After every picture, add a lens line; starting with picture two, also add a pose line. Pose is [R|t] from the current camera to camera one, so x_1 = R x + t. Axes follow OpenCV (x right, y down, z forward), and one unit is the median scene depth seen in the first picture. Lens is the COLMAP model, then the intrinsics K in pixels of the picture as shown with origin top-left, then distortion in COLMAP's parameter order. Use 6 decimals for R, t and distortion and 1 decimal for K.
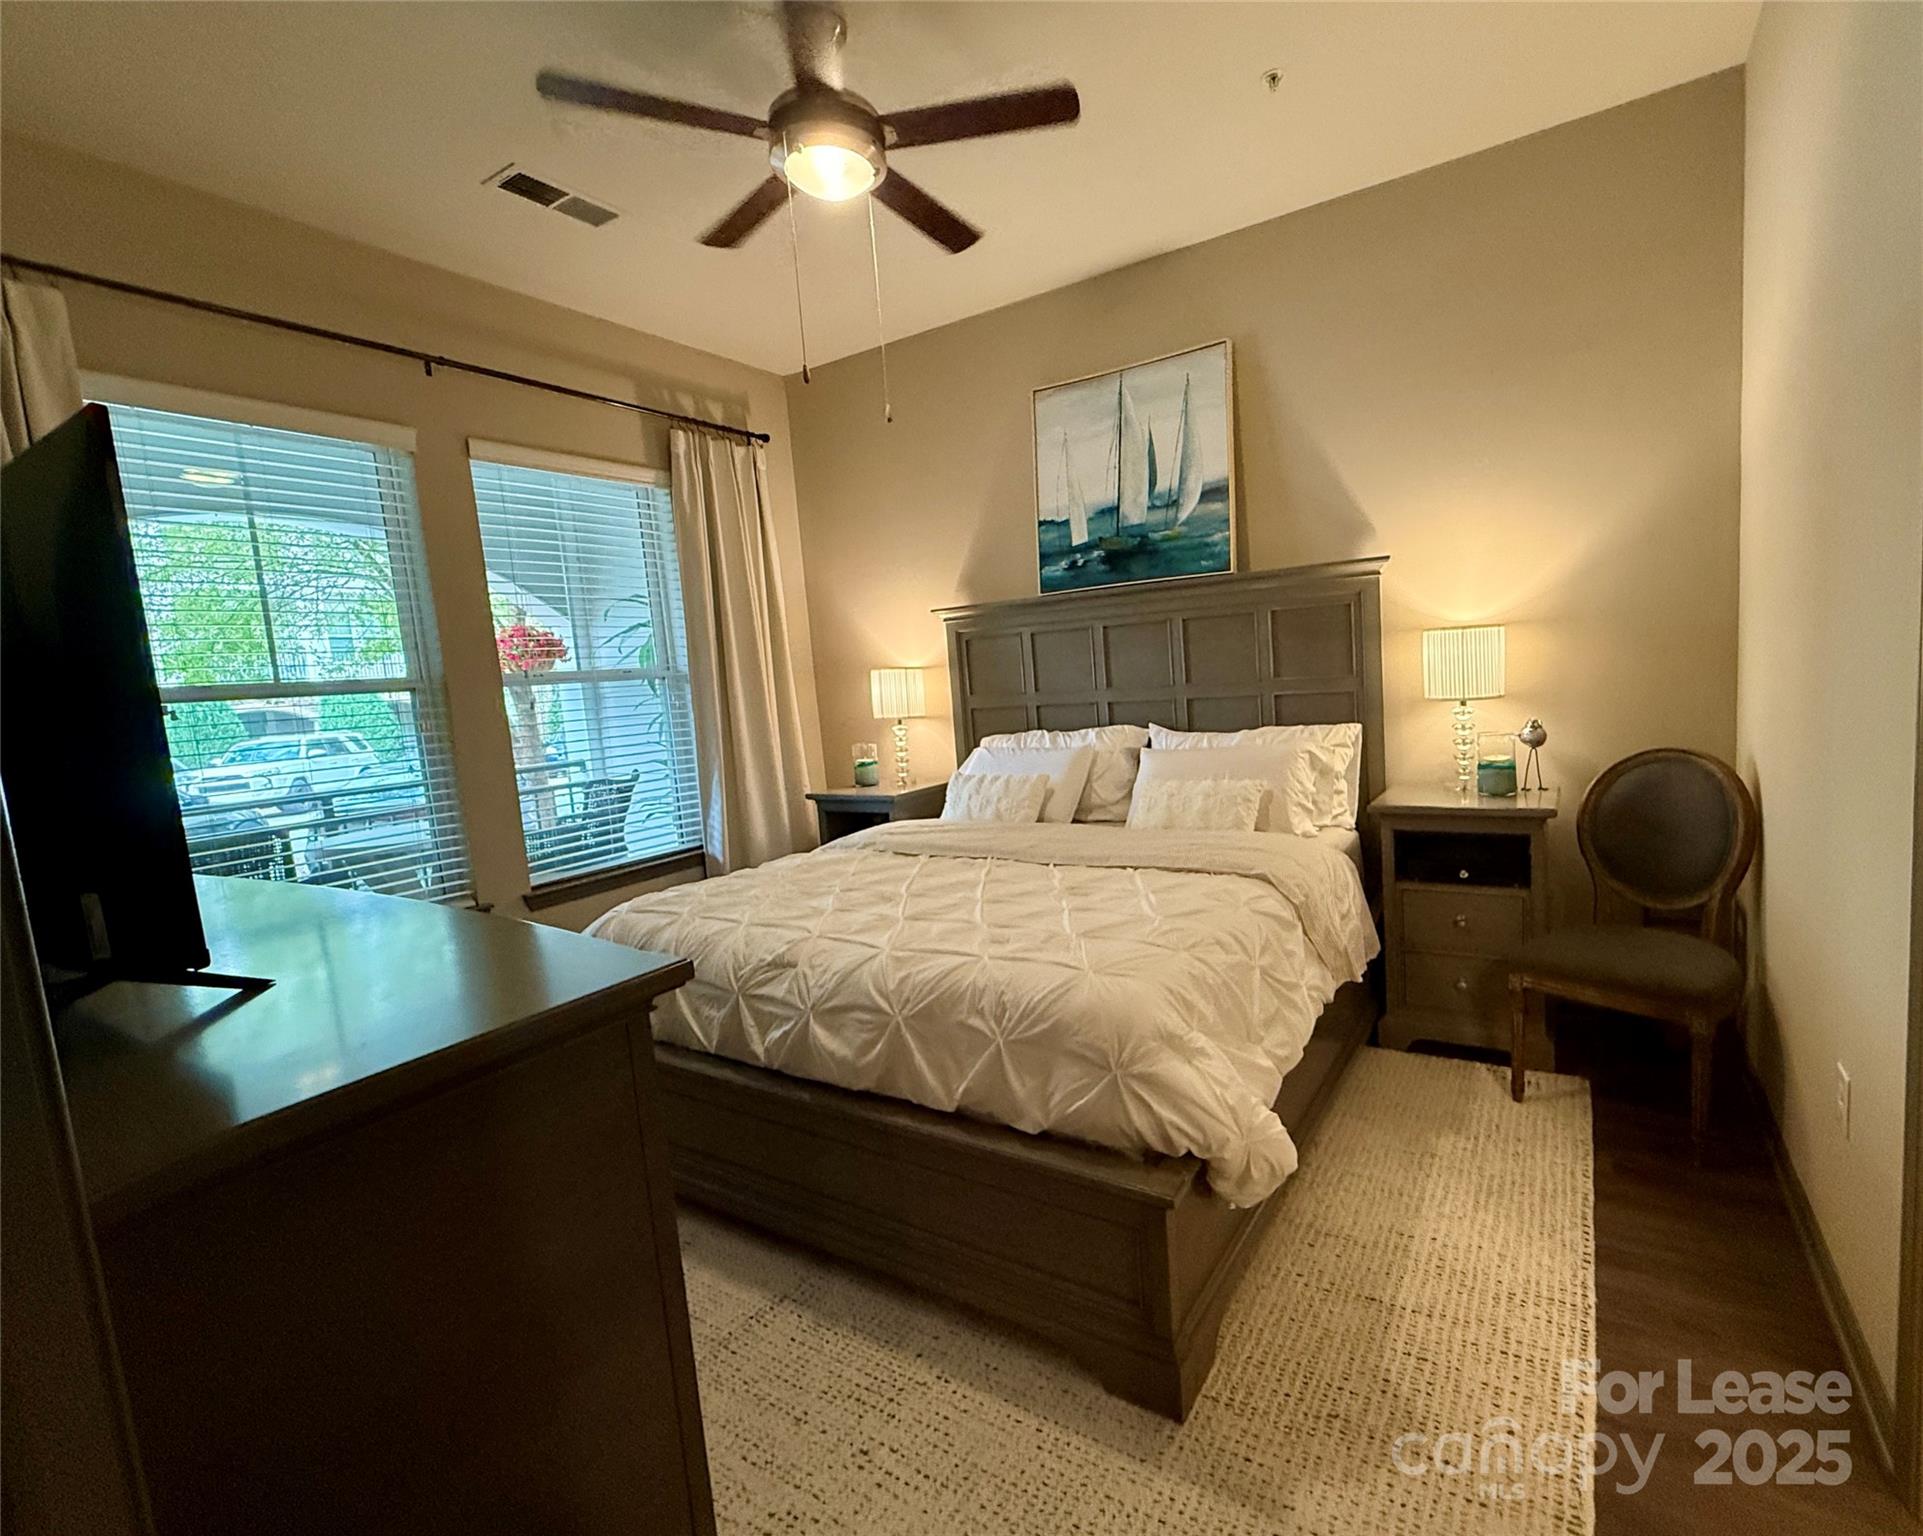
lens RADIAL K [[878.1, 0, 1064.0], [0, 878.1, 769.0], [0, 0, 1]] dist [-0.003884, -0.000895]
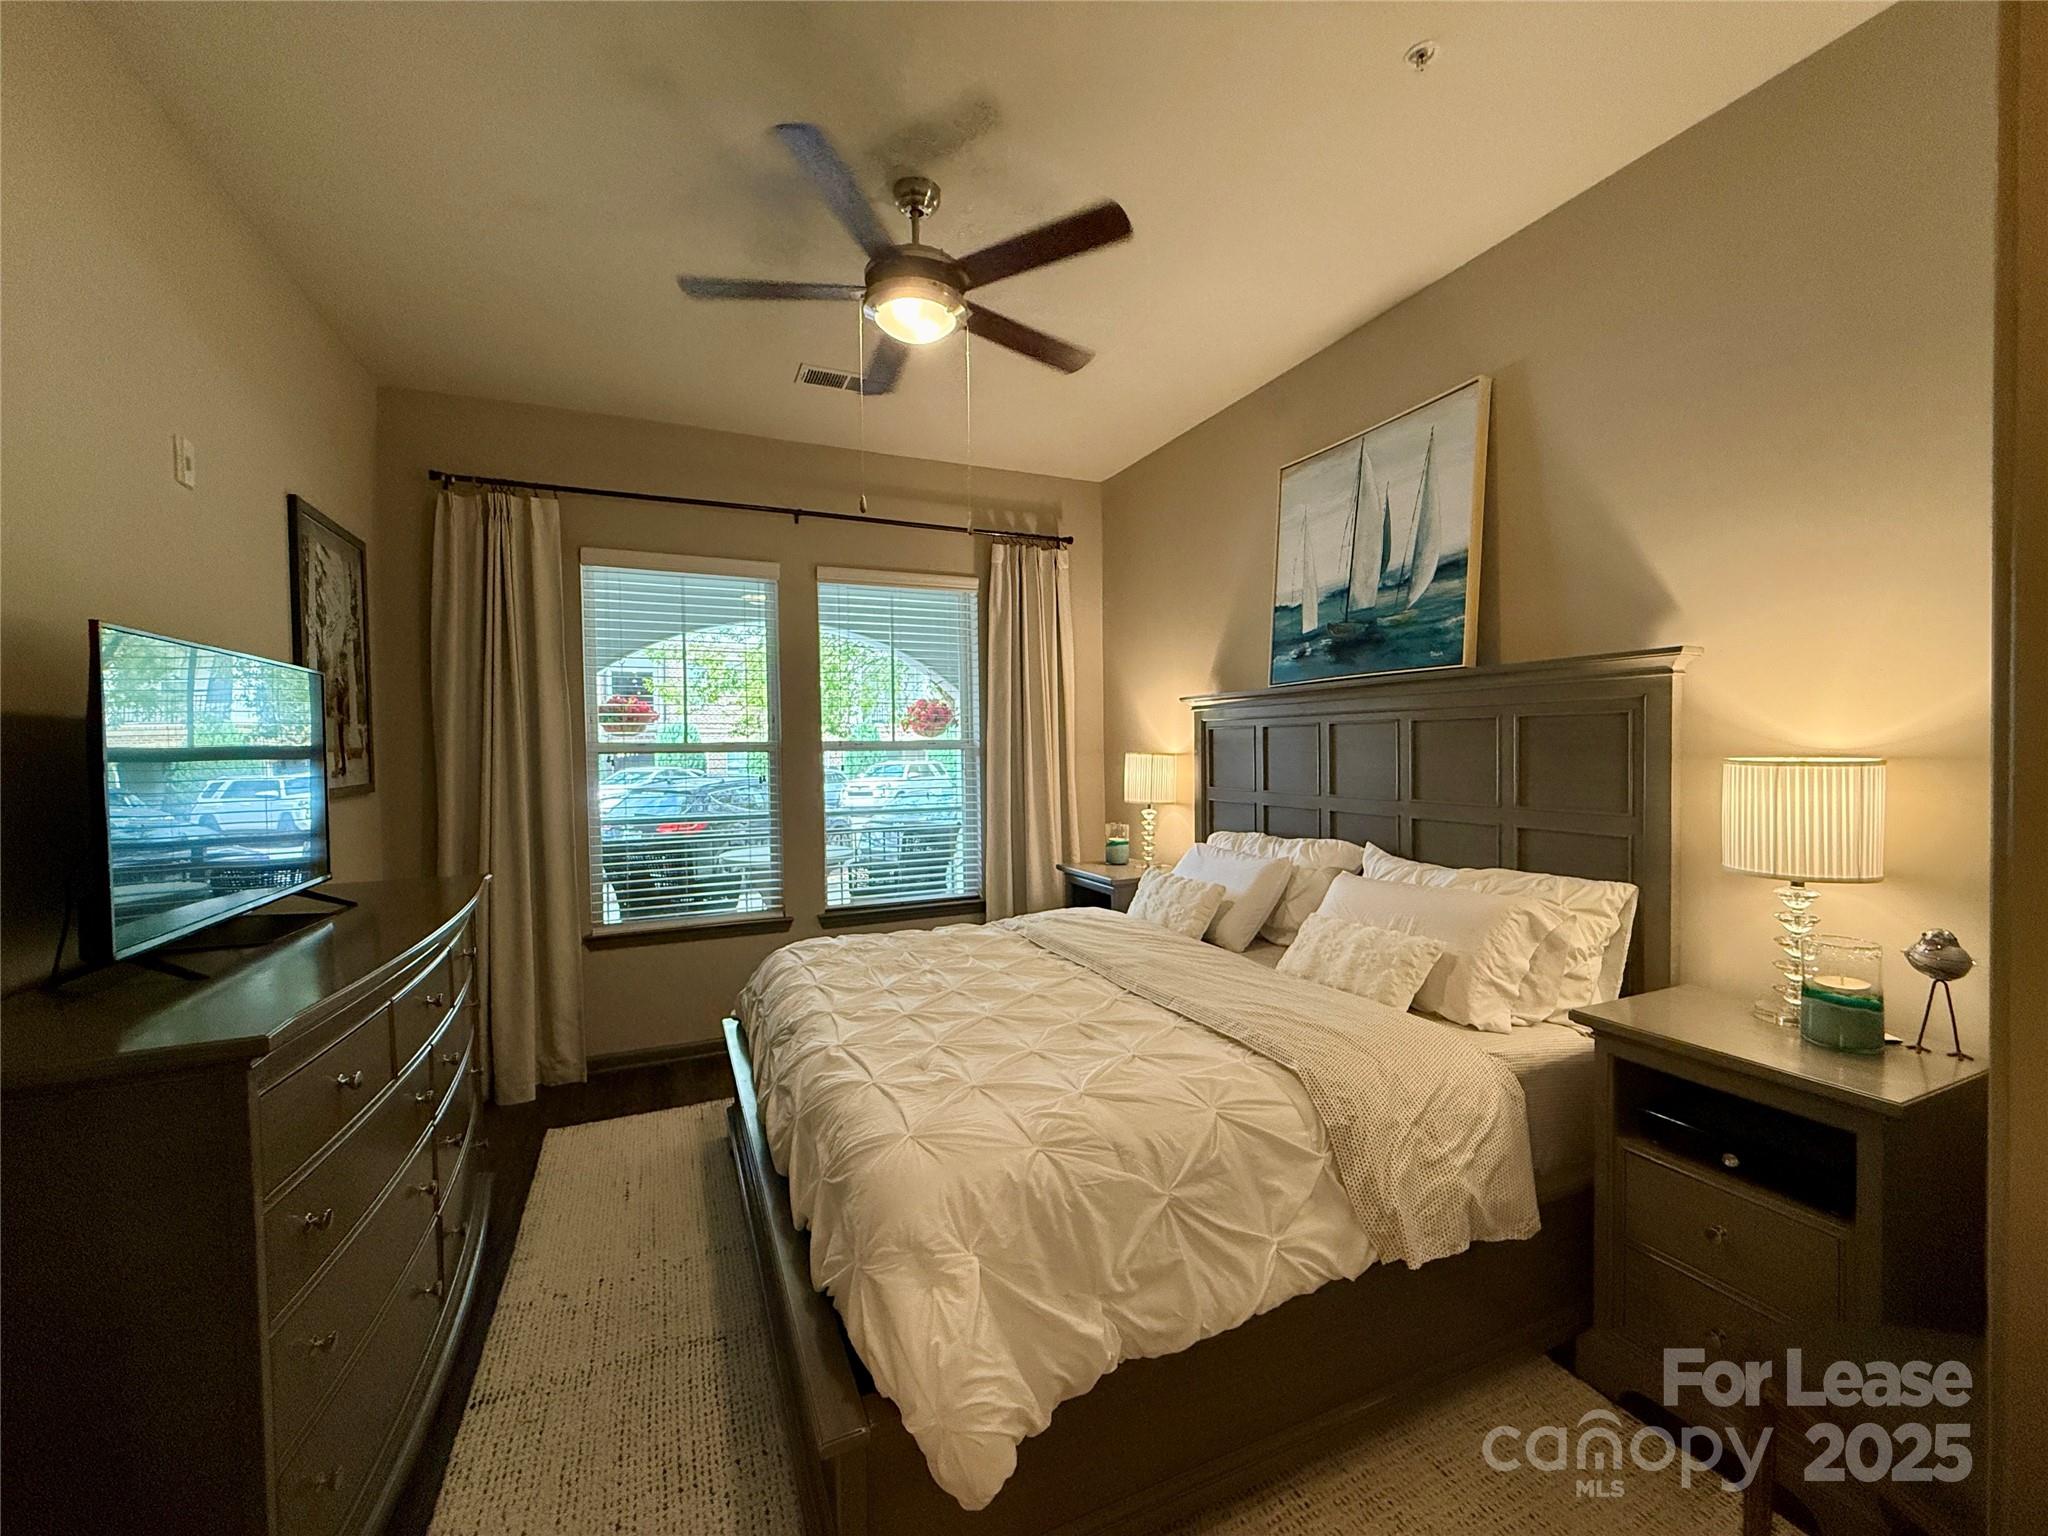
lens RADIAL K [[819.2, 0, 1024.0], [0, 819.2, 768.0], [0, 0, 1]] dist [-0.001516, -0.000490]
pose [[0.808995, 0.073791, -0.583166, 0.295768], [-0.110528, 0.993489, -0.027620, -0.067165], [0.577331, 0.086800, 0.811884, 0.178297]]
